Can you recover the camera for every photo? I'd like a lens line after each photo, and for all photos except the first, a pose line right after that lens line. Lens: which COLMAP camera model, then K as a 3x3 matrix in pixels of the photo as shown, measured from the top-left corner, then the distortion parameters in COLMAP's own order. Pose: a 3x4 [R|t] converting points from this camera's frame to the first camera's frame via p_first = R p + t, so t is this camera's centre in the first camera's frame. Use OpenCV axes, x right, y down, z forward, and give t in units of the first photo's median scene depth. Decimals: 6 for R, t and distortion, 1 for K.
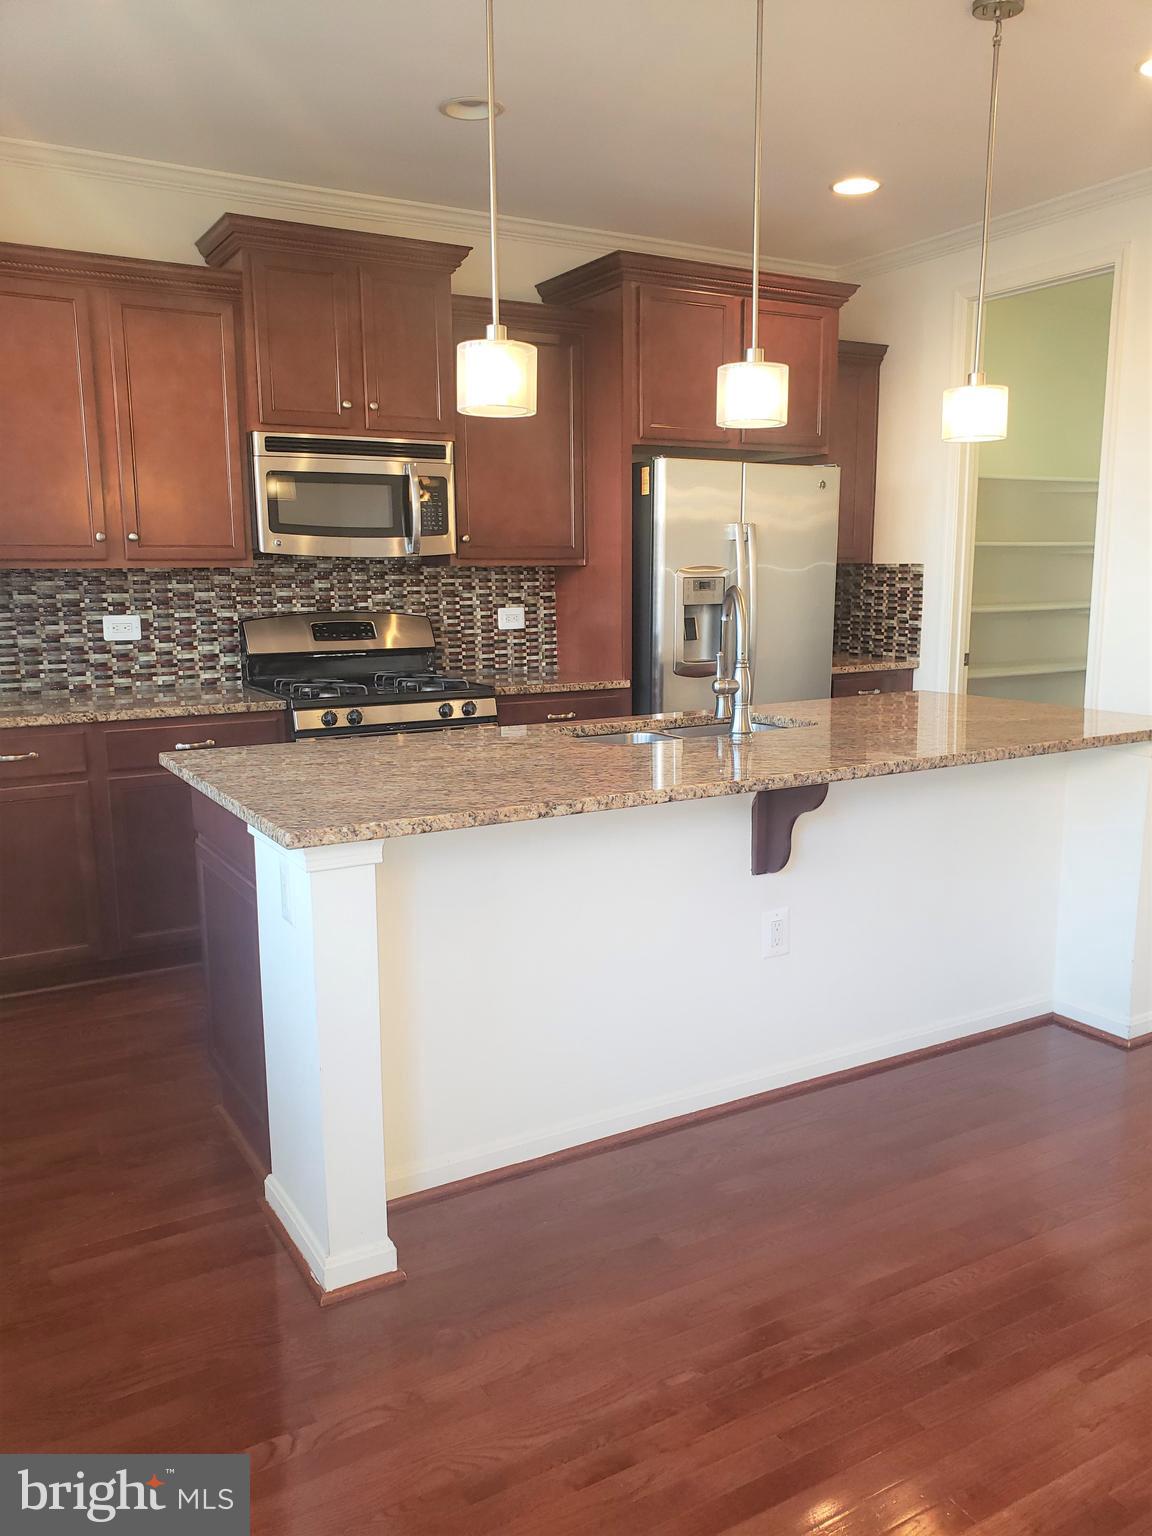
lens RADIAL K [[1196.4, 0, 613.9], [0, 1196.4, 790.6], [0, 0, 1]] dist [0.029118, -0.023377]
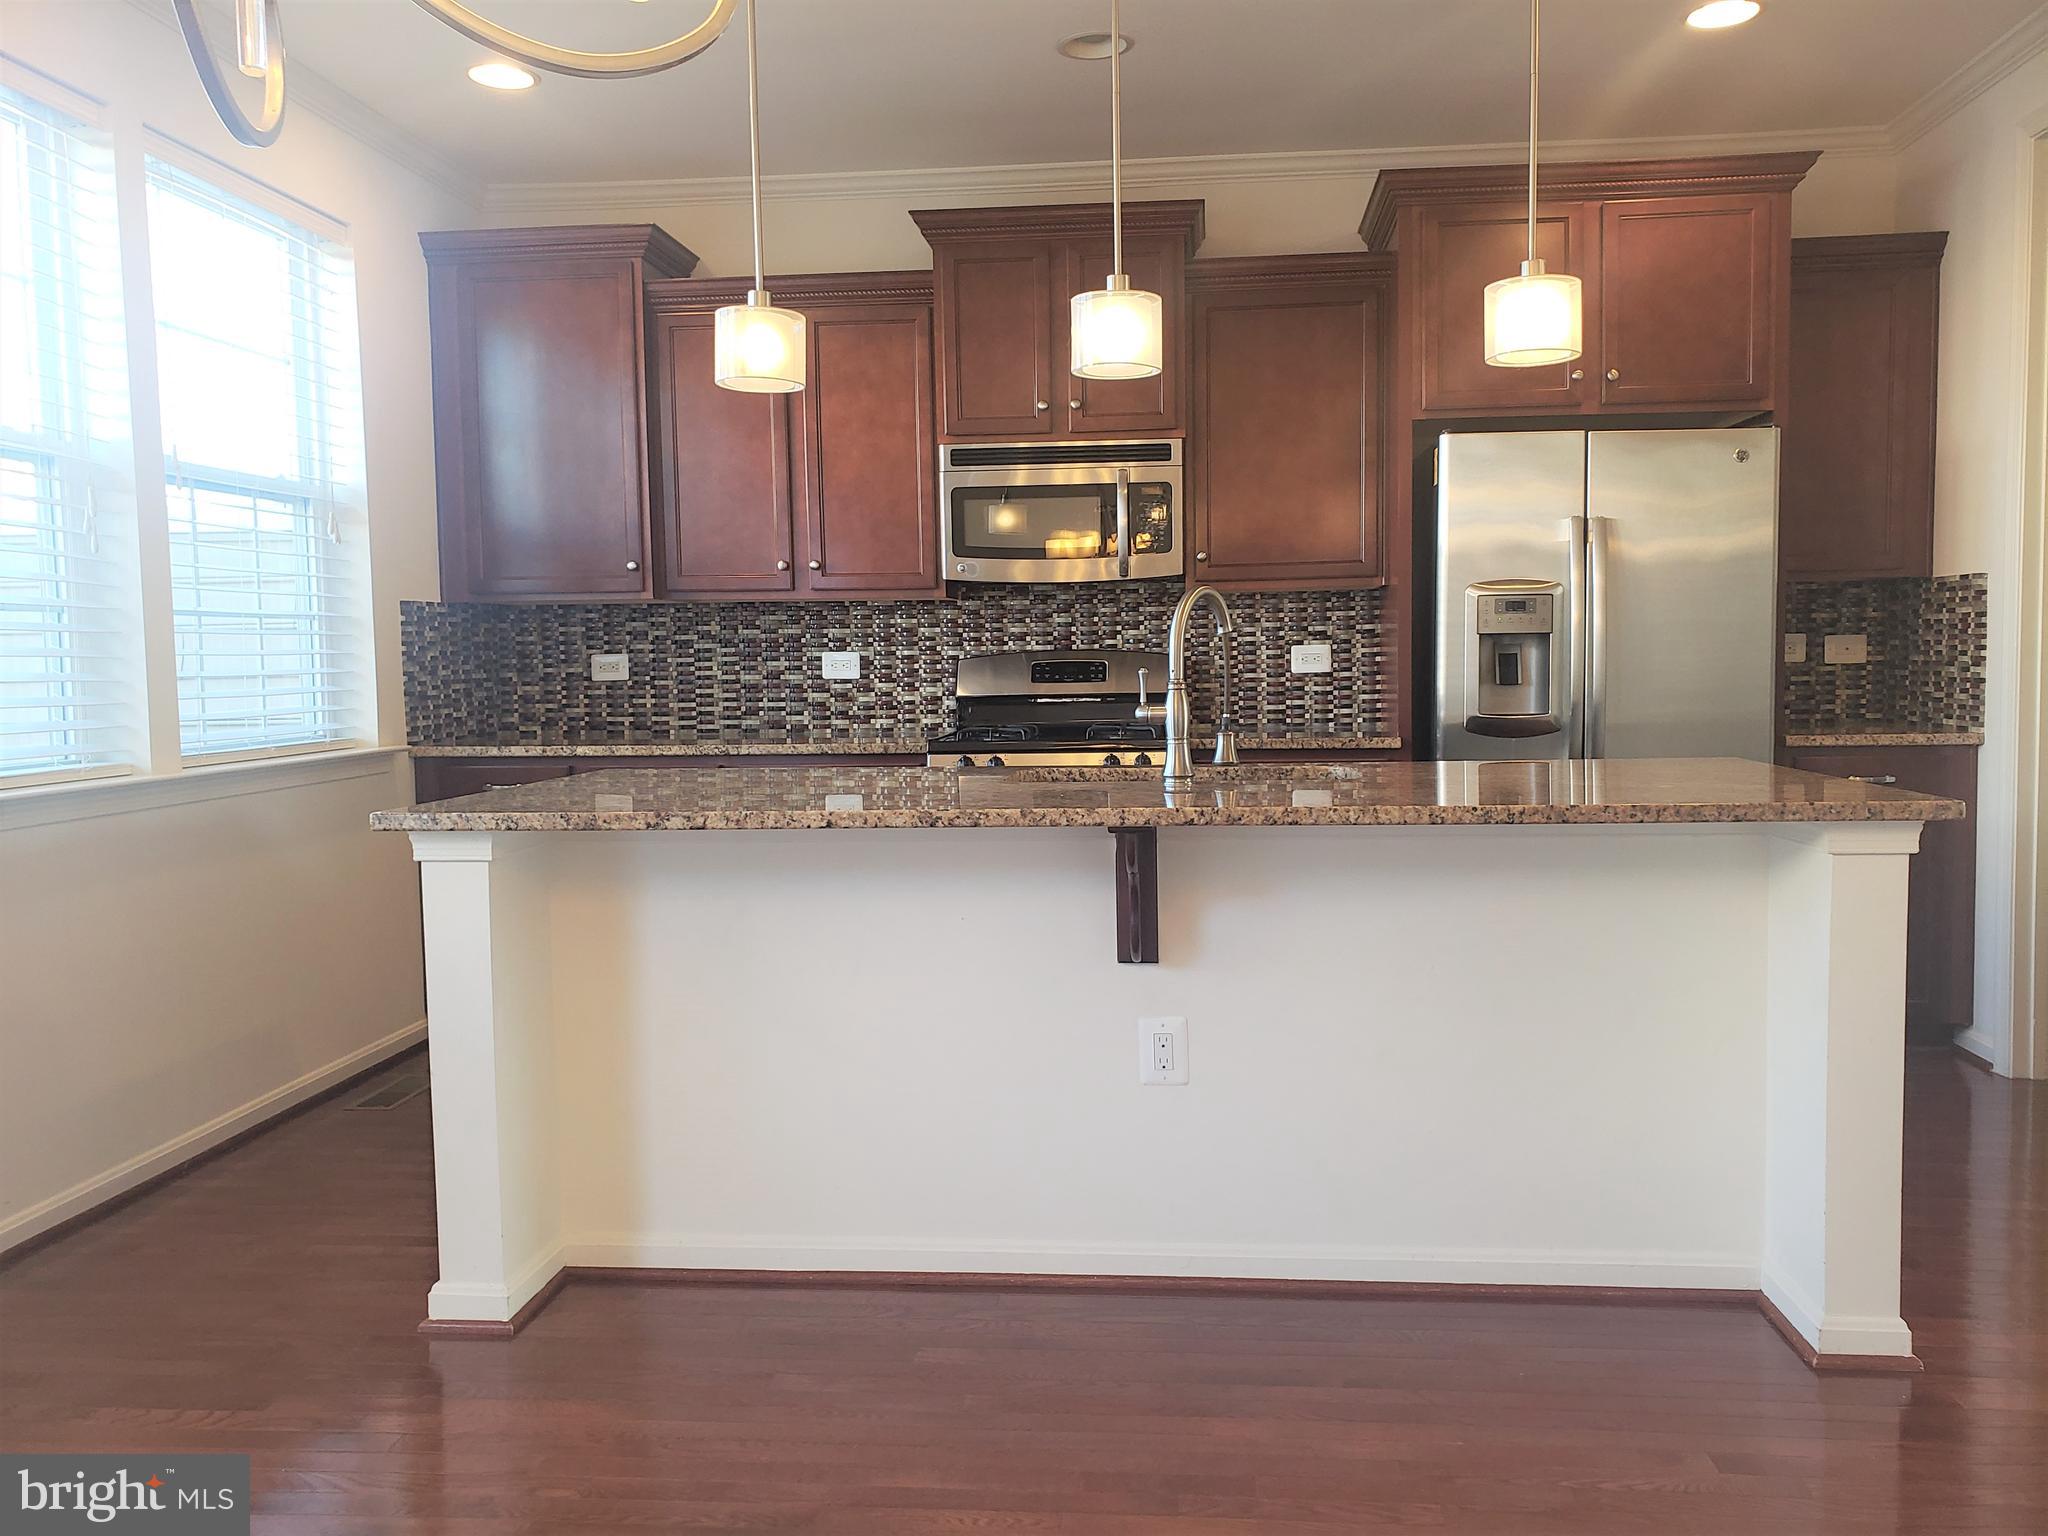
lens RADIAL K [[1595.1, 0, 1053.7], [0, 1595.1, 770.6], [0, 0, 1]] dist [0.029118, -0.023377]
pose [[0.814169, 0.037120, -0.579441, 0.437898], [-0.097635, 0.992497, -0.073606, 0.019176], [0.572361, 0.116501, 0.811684, 0.108579]]
